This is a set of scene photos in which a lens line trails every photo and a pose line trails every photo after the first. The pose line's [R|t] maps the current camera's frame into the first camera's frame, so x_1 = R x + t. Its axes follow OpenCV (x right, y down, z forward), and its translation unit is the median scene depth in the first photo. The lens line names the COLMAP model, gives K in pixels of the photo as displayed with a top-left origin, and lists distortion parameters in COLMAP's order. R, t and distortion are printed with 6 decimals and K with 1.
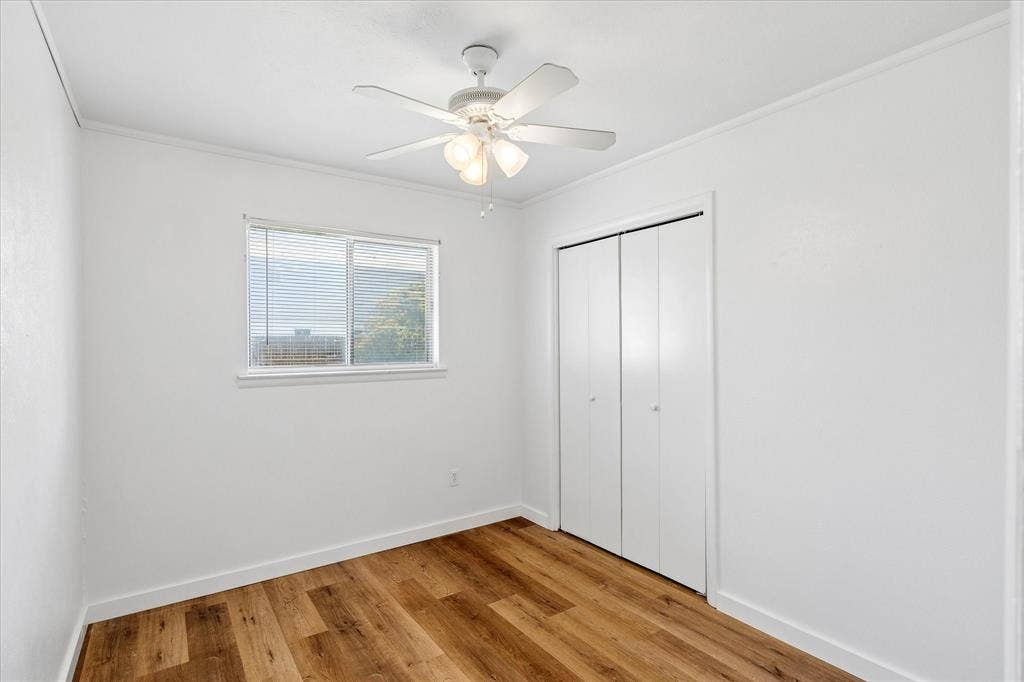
lens RADIAL K [[493.2, 0, 512.8], [0, 493.2, 340.9], [0, 0, 1]] dist [-0.002352, 0.000218]
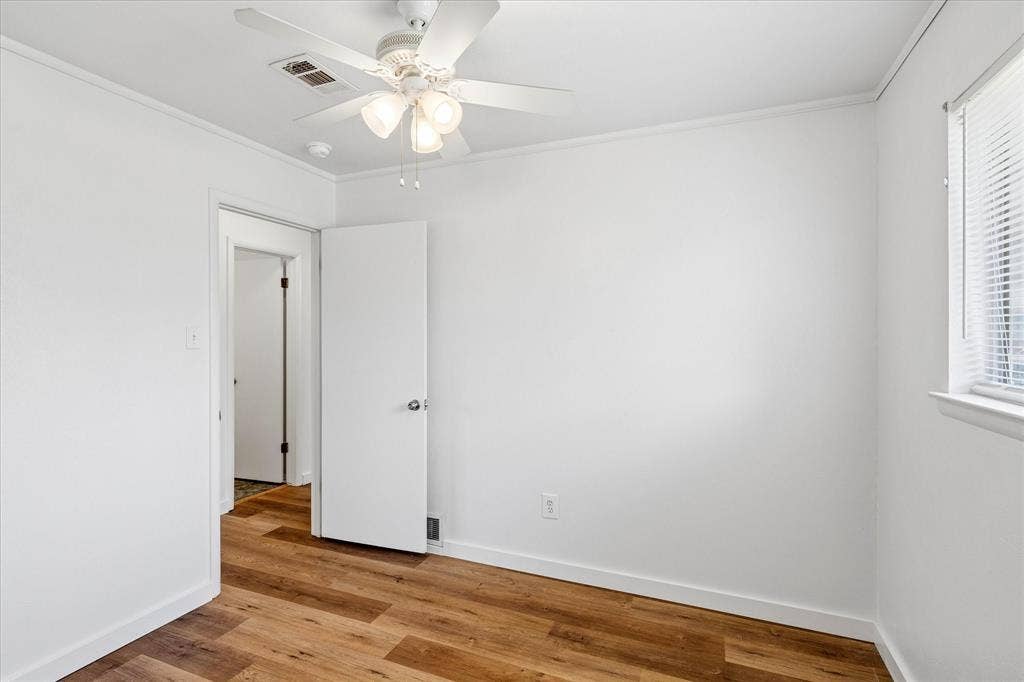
lens RADIAL K [[493.2, 0, 516.1], [0, 493.2, 345.9], [0, 0, 1]] dist [-0.002352, 0.000218]
pose [[-0.843626, 0.004560, -0.536912, 0.195115], [-0.007824, 0.999753, 0.020785, 0.014674], [0.536874, 0.021735, -0.843382, 1.508245]]
